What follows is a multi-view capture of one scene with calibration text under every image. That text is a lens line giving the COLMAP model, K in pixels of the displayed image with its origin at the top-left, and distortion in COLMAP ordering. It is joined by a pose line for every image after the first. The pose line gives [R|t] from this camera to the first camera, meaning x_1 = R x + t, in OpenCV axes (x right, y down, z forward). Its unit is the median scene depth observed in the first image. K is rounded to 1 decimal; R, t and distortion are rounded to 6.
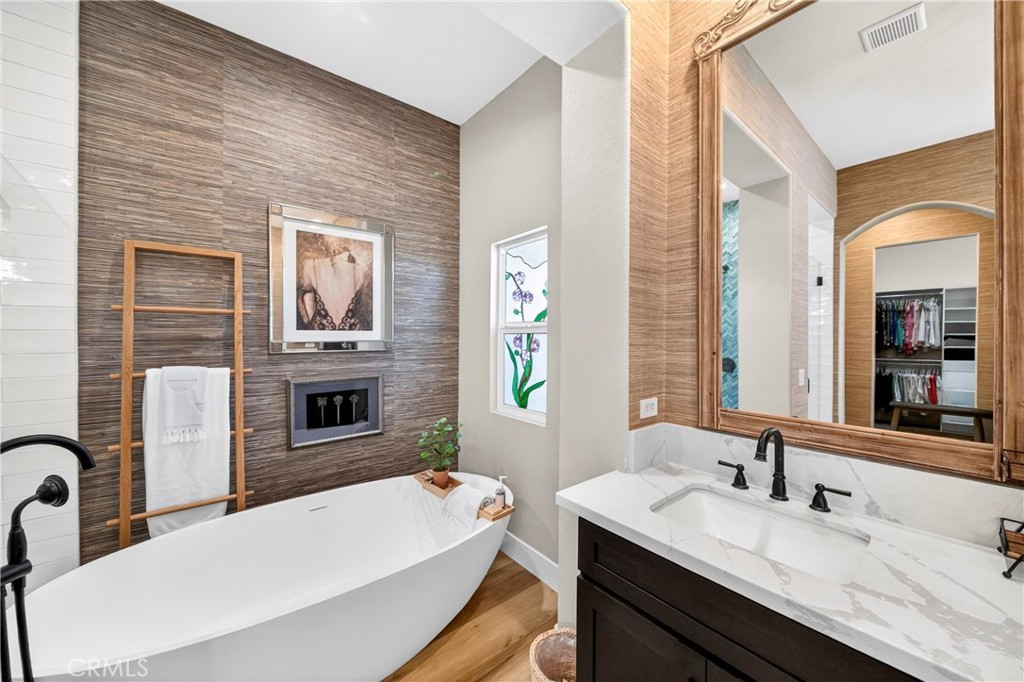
lens RADIAL K [[400.8, 0, 550.0], [0, 400.8, 339.6], [0, 0, 1]] dist [0.000778, -0.001650]
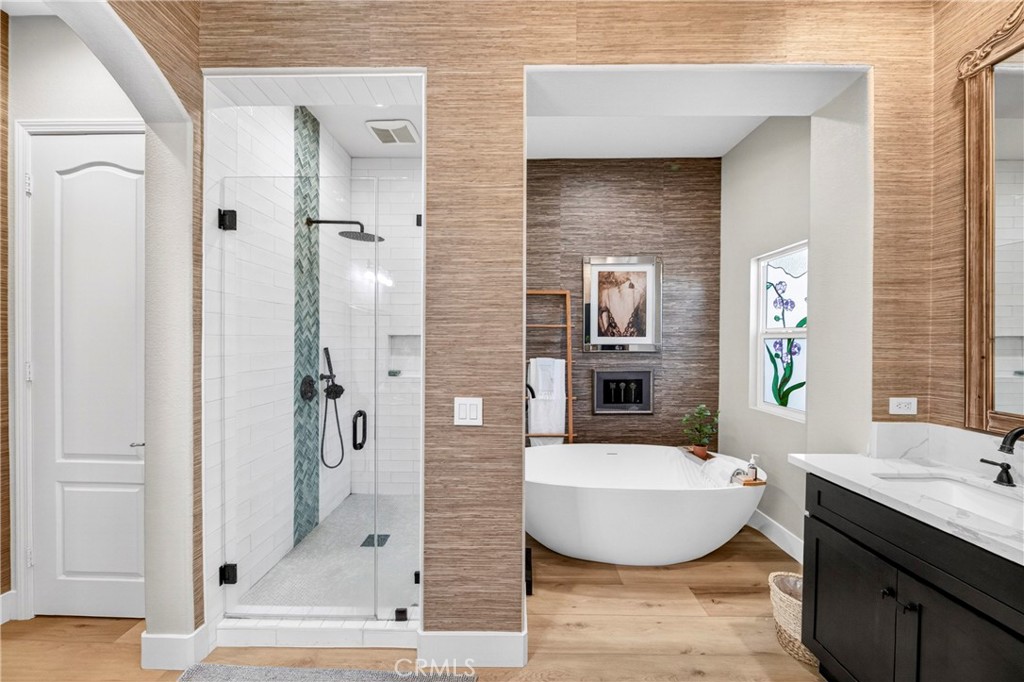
lens RADIAL K [[403.7, 0, 481.8], [0, 403.7, 343.6], [0, 0, 1]] dist [-0.006084, -0.001732]
pose [[0.714119, 0.003865, -0.700014, 0.143486], [-0.003609, 0.999992, 0.001839, 0.000663], [0.700015, 0.001213, 0.714127, -0.458453]]
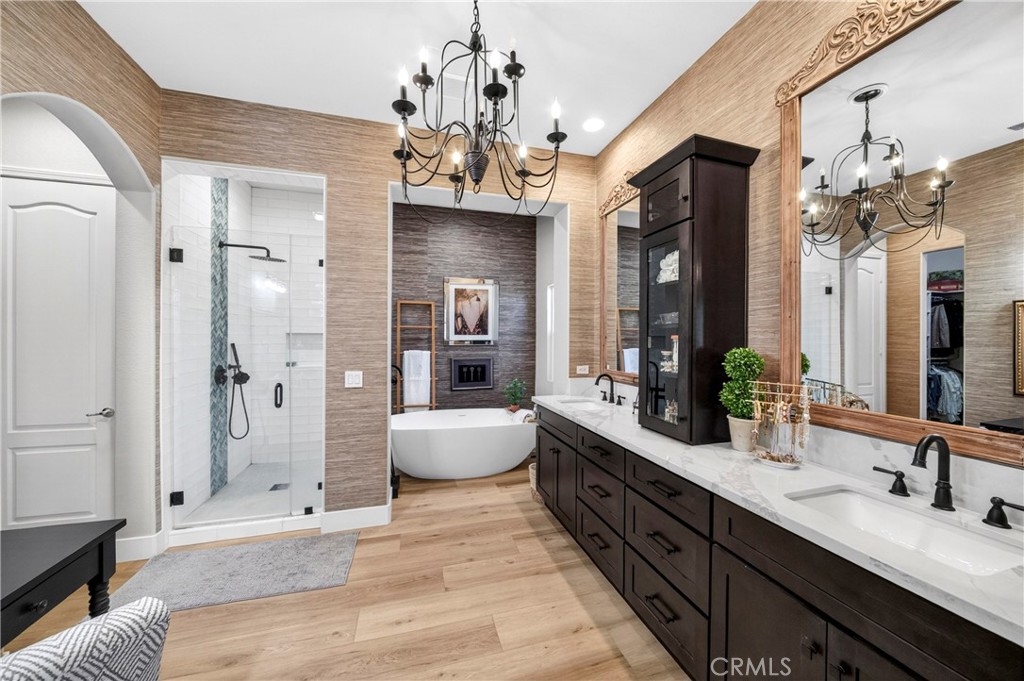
lens RADIAL K [[403.7, 0, 521.6], [0, 403.7, 338.5], [0, 0, 1]] dist [-0.006084, -0.001732]
pose [[0.911600, 0.001198, -0.411076, 0.662461], [-0.002284, 0.999995, -0.002150, -0.000725], [0.411071, 0.002899, 0.911599, -0.934702]]
